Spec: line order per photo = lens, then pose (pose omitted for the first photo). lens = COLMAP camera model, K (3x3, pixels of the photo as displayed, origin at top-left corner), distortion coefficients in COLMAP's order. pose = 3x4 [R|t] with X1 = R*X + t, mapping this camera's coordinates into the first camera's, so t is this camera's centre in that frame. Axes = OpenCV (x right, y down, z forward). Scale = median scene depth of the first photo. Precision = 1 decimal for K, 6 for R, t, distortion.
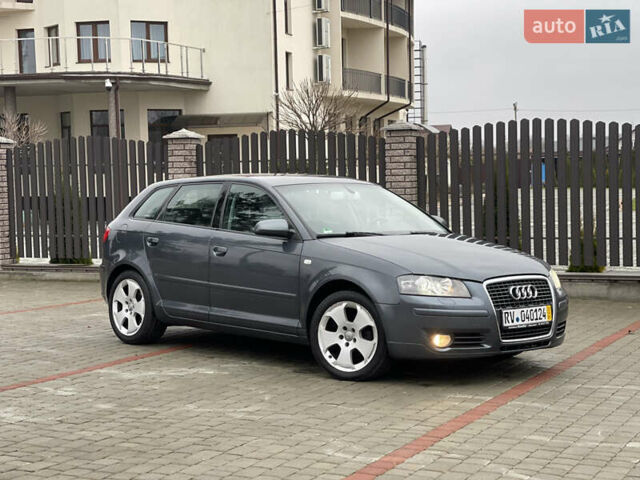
lens RADIAL K [[1183.3, 0, 338.2], [0, 1183.3, 250.8], [0, 0, 1]] dist [0.240976, 0.000000]
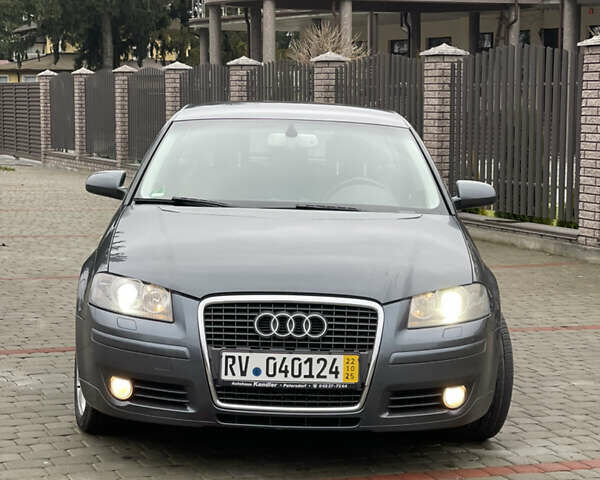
lens RADIAL K [[1481.8, 0, 300.3], [0, 1481.8, 241.8], [0, 0, 1]] dist [0.186415, 0.000000]
pose [[0.737202, 0.089905, -0.669664, 0.616144], [-0.065040, 0.995948, 0.062110, -0.047742], [0.672534, -0.002232, 0.740062, 0.477310]]
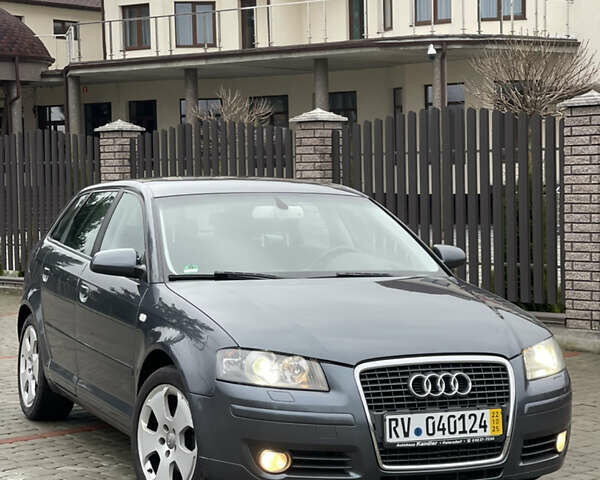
lens RADIAL K [[1481.8, 0, 300.4], [0, 1481.8, 239.4], [0, 0, 1]] dist [0.186415, 0.000000]
pose [[0.936890, 0.020347, -0.349031, 0.341457], [-0.024406, 0.999676, -0.007235, -0.029804], [0.348770, 0.015297, 0.937083, 0.280044]]
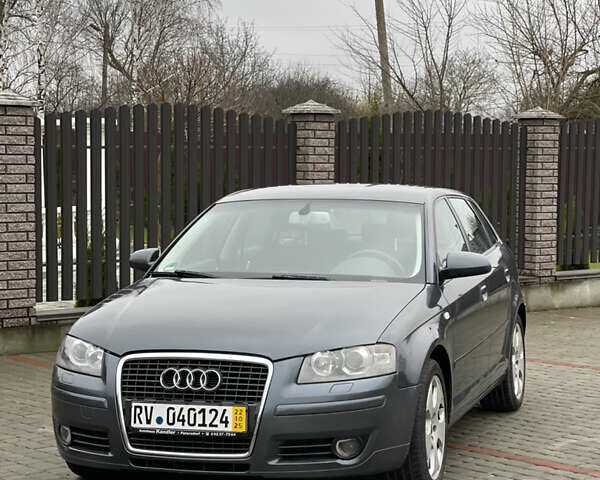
lens RADIAL K [[1481.8, 0, 305.9], [0, 1481.8, 256.7], [0, 0, 1]] dist [0.186415, 0.000000]
pose [[0.495190, 0.042457, -0.867747, 0.854433], [-0.040817, 0.998839, 0.025578, -0.052100], [0.867825, 0.022753, 0.496348, 0.651295]]
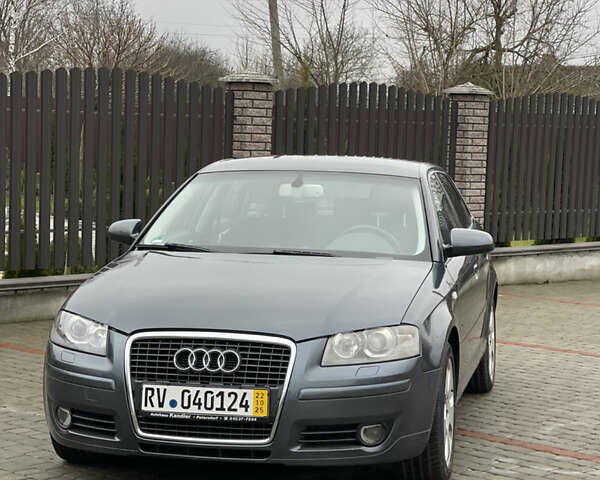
lens RADIAL K [[1481.8, 0, 298.2], [0, 1481.8, 240.7], [0, 0, 1]] dist [0.186415, 0.000000]
pose [[0.567257, 0.058812, -0.821438, 0.775490], [-0.060955, 0.997709, 0.029339, -0.048607], [0.821282, 0.033429, 0.569543, 0.604737]]
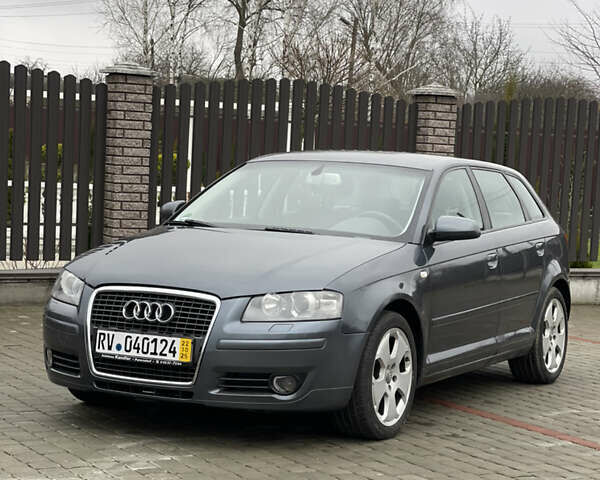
lens RADIAL K [[1481.8, 0, 299.5], [0, 1481.8, 240.8], [0, 0, 1]] dist [0.186415, 0.000000]
pose [[0.330061, 0.057605, -0.942200, 0.975308], [-0.092671, 0.995292, 0.028388, -0.037683], [0.939400, 0.077945, 0.333845, 0.781499]]
